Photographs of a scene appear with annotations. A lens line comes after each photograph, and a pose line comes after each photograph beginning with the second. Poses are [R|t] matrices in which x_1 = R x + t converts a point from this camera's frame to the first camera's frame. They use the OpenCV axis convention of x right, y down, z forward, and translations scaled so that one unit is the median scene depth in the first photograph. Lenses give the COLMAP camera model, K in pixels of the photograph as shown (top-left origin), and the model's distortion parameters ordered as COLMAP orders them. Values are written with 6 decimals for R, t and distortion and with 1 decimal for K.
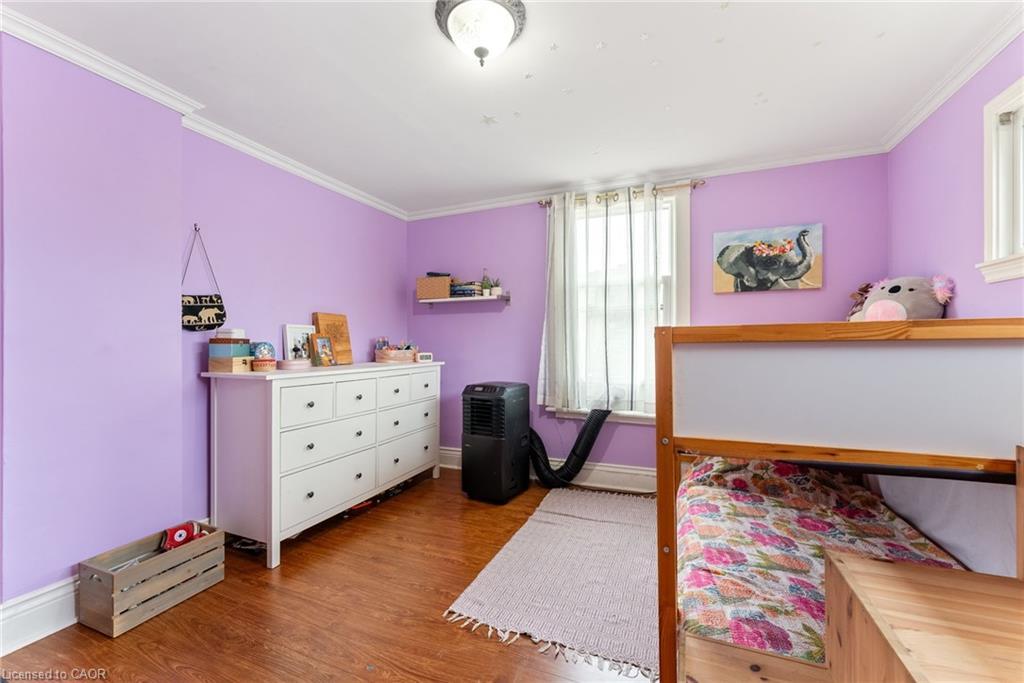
lens RADIAL K [[411.7, 0, 513.5], [0, 411.7, 342.6], [0, 0, 1]] dist [0.002038, -0.000144]
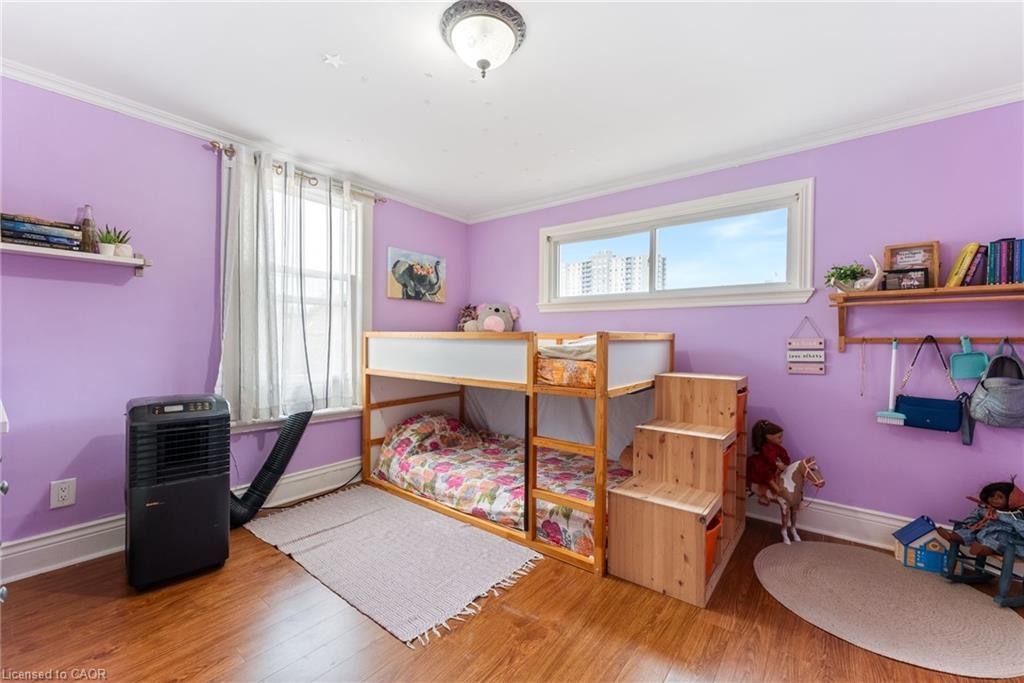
lens RADIAL K [[411.7, 0, 515.6], [0, 411.7, 343.0], [0, 0, 1]] dist [0.002038, -0.000144]
pose [[0.278120, 0.000863, 0.960546, -0.575096], [-0.010219, 0.999946, 0.002061, 0.005539], [-0.960492, -0.010389, 0.278114, 0.334004]]
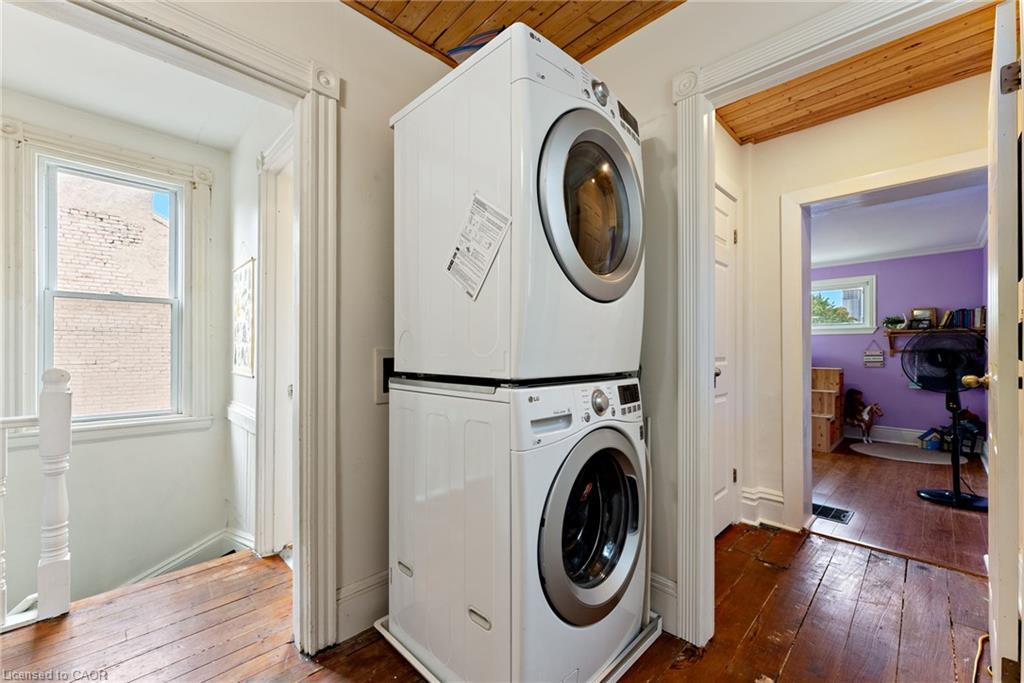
lens RADIAL K [[411.7, 0, 507.6], [0, 411.7, 348.1], [0, 0, 1]] dist [0.002038, -0.000144]
pose [[0.409465, 0.008529, 0.912286, -1.871598], [0.001048, 0.999951, -0.009819, -0.002104], [-0.912325, 0.004977, 0.409436, 0.710602]]
